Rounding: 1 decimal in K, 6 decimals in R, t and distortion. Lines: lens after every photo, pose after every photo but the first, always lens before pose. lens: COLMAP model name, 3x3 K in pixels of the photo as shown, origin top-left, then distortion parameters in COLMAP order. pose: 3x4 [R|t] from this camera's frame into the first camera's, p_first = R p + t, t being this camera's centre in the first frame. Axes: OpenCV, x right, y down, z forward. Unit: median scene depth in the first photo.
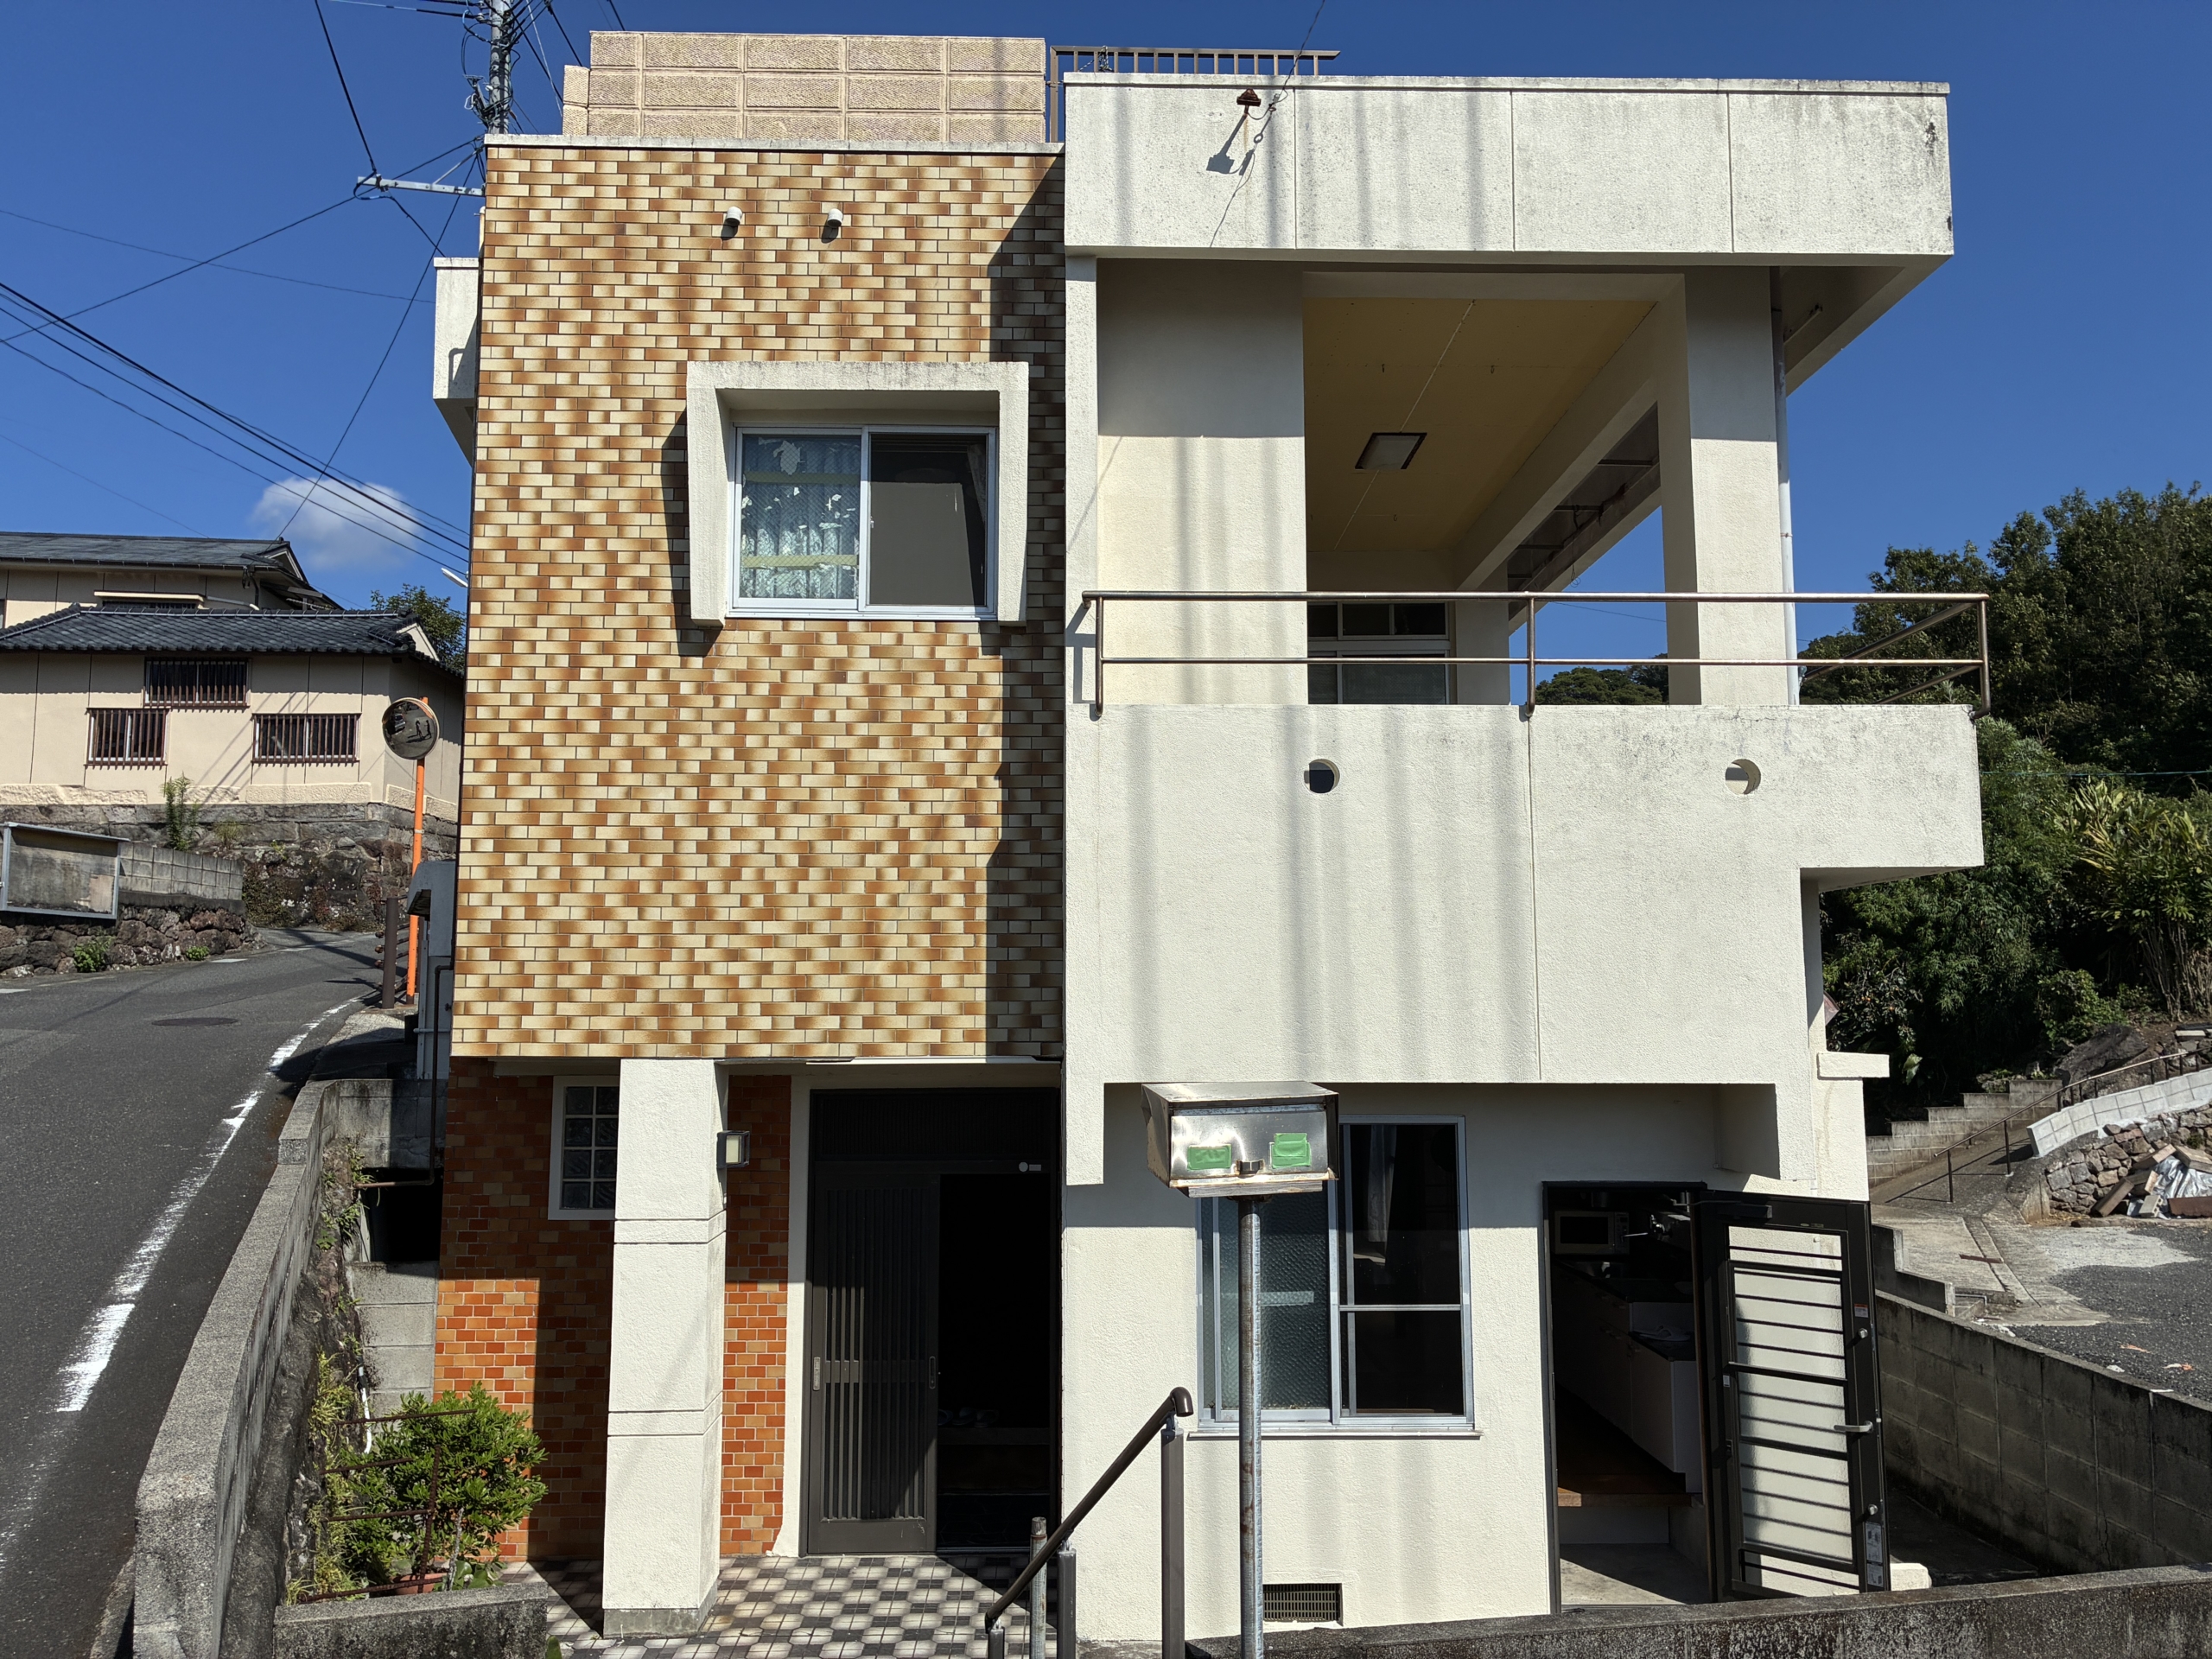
lens RADIAL K [[1692.4, 0, 1106.6], [0, 1692.4, 834.3], [0, 0, 1]] dist [0.056656, -0.072798]
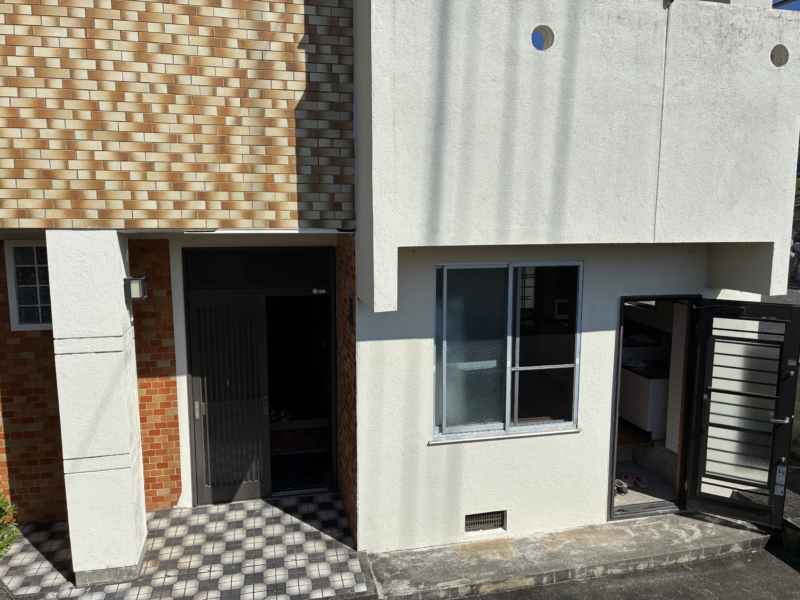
lens RADIAL K [[612.1, 0, 401.2], [0, 612.1, 301.2], [0, 0, 1]] dist [0.056656, -0.072798]
pose [[0.978178, -0.026561, 0.206063, -0.101932], [-0.026309, 0.967976, 0.249660, 0.052631], [-0.206095, -0.249634, 0.946154, 0.429489]]
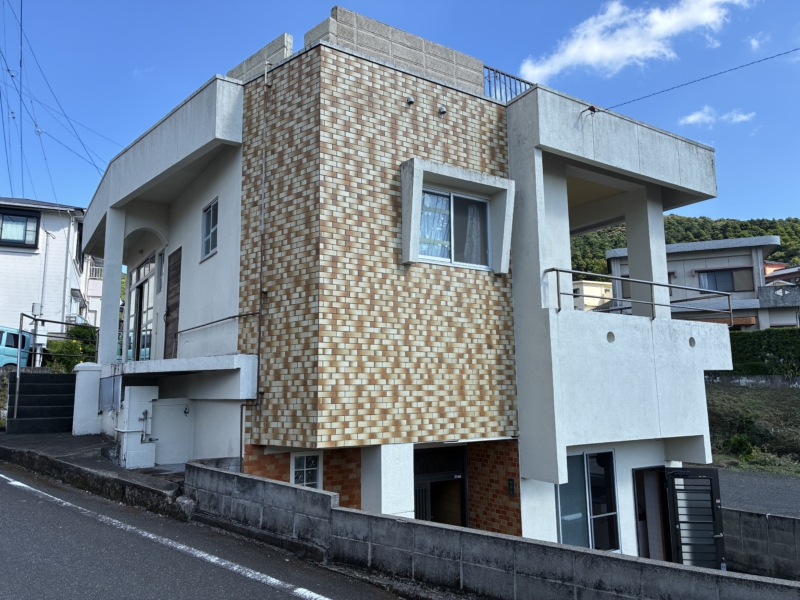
lens RADIAL K [[612.1, 0, 400.1], [0, 612.1, 300.3], [0, 0, 1]] dist [0.056656, -0.072798]
pose [[0.843886, 0.069517, 0.532001, -0.715863], [-0.046754, 0.997327, -0.056159, -0.019887], [-0.534482, 0.022519, 0.844880, 0.262826]]
